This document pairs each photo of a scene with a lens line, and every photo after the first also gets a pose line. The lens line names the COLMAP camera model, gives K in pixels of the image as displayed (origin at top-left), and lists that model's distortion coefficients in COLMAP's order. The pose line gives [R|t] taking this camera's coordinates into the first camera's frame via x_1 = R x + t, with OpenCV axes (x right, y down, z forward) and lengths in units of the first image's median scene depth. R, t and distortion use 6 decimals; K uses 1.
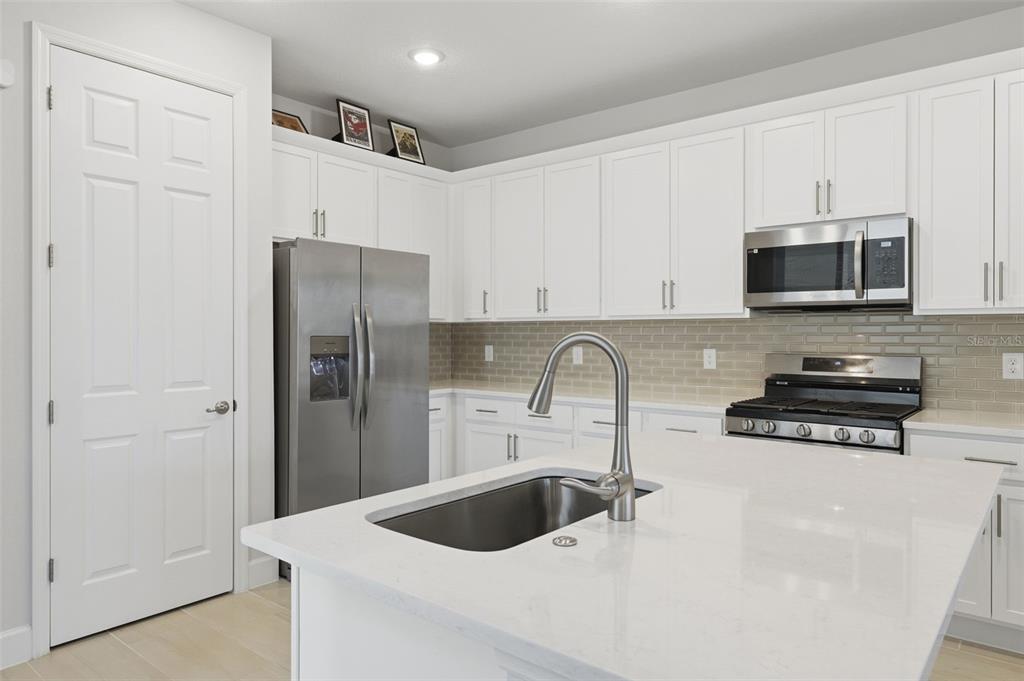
lens RADIAL K [[658.2, 0, 510.5], [0, 658.2, 336.2], [0, 0, 1]] dist [0.015115, -0.010884]
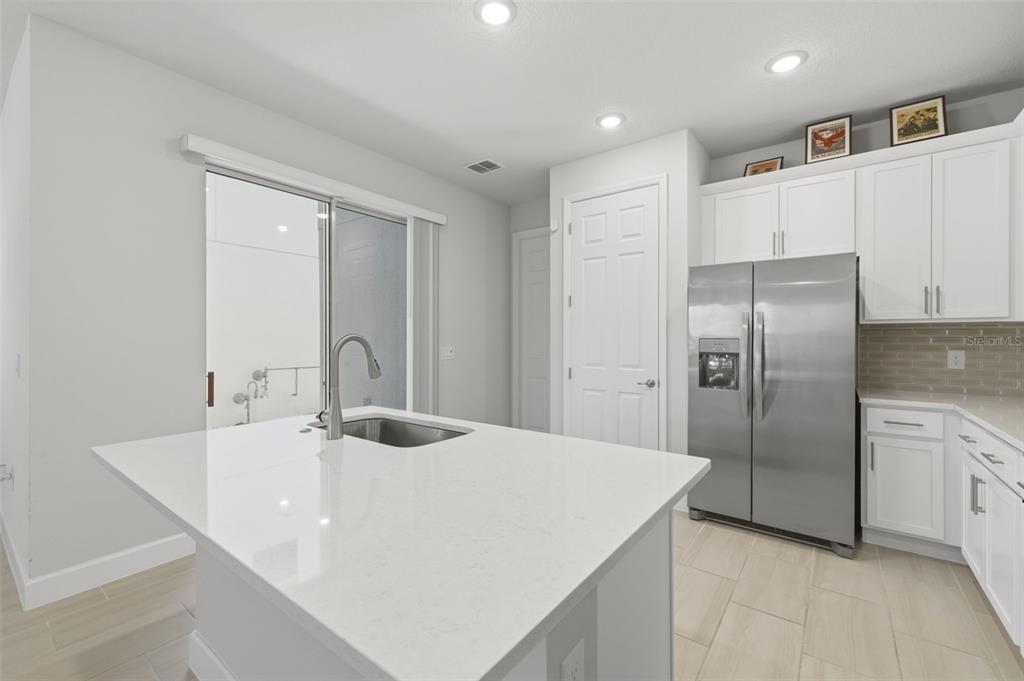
lens RADIAL K [[429.9, 0, 510.0], [0, 429.9, 339.1], [0, 0, 1]] dist [0.002930, -0.000290]
pose [[0.039462, 0.000648, -0.999221, 0.490220], [-0.003379, 0.999994, 0.000515, 0.001894], [0.999215, 0.003356, 0.039464, 0.521190]]
